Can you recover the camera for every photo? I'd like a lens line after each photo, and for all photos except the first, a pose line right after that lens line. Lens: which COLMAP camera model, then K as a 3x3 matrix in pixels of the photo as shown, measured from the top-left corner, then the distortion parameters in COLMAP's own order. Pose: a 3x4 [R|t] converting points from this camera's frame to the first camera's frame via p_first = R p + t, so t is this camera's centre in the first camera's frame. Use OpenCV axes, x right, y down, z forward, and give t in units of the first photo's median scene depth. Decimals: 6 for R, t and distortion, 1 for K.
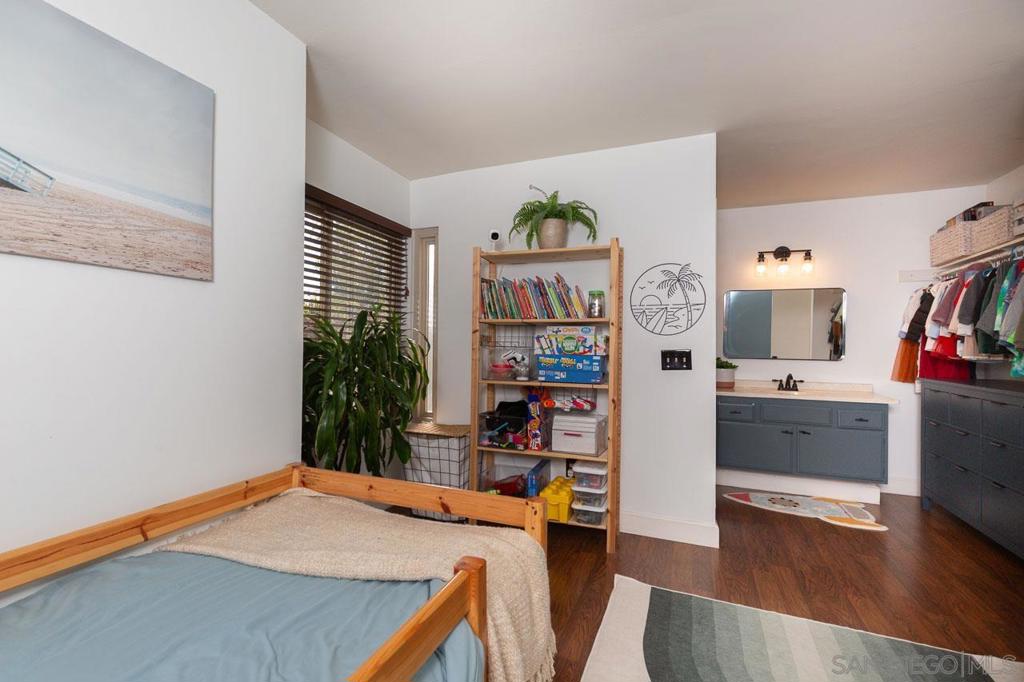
lens RADIAL K [[457.4, 0, 505.0], [0, 457.4, 343.0], [0, 0, 1]] dist [0.004250, -0.000115]
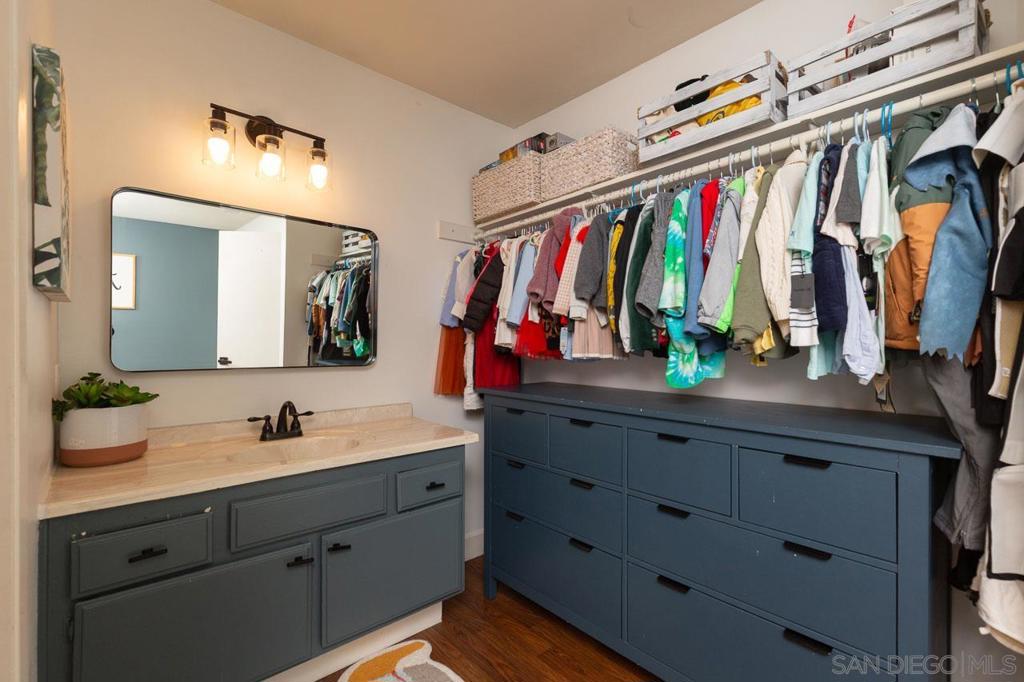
lens RADIAL K [[460.8, 0, 504.4], [0, 460.8, 342.5], [0, 0, 1]] dist [0.016155, -0.000460]
pose [[0.440763, -0.009321, 0.897575, 0.342291], [-0.002068, 0.999933, 0.011400, 0.005298], [-0.897621, -0.006881, 0.440714, 0.674170]]
